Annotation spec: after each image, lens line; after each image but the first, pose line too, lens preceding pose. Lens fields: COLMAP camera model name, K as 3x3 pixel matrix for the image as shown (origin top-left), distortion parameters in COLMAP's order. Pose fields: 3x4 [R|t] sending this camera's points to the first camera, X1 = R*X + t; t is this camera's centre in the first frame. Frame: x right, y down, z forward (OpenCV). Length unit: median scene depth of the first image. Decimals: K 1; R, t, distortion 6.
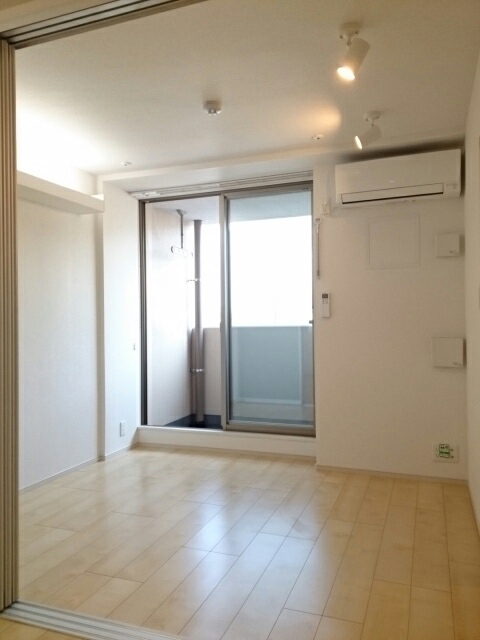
lens RADIAL K [[495.1, 0, 240.0], [0, 495.1, 320.0], [0, 0, 1]] dist [0.119805, -0.002934]
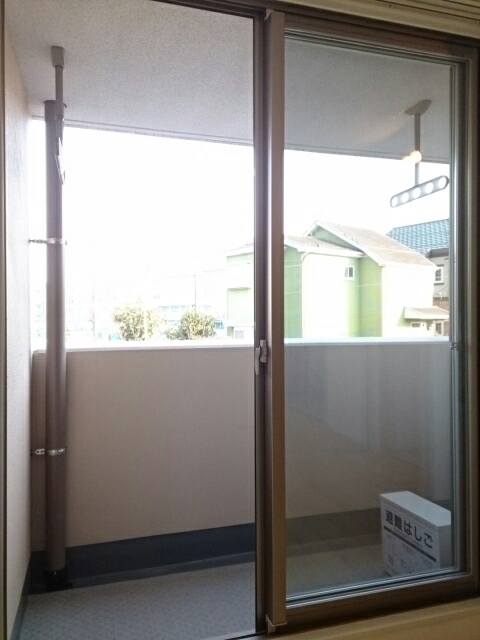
lens RADIAL K [[510.9, 0, 240.0], [0, 510.9, 320.0], [0, 0, 1]] dist [-0.002801, -0.001819]
pose [[0.787357, 0.015575, 0.616300, -0.288103], [-0.008154, 0.999856, -0.014850, -0.008810], [-0.616443, 0.006666, 0.787371, 0.685499]]
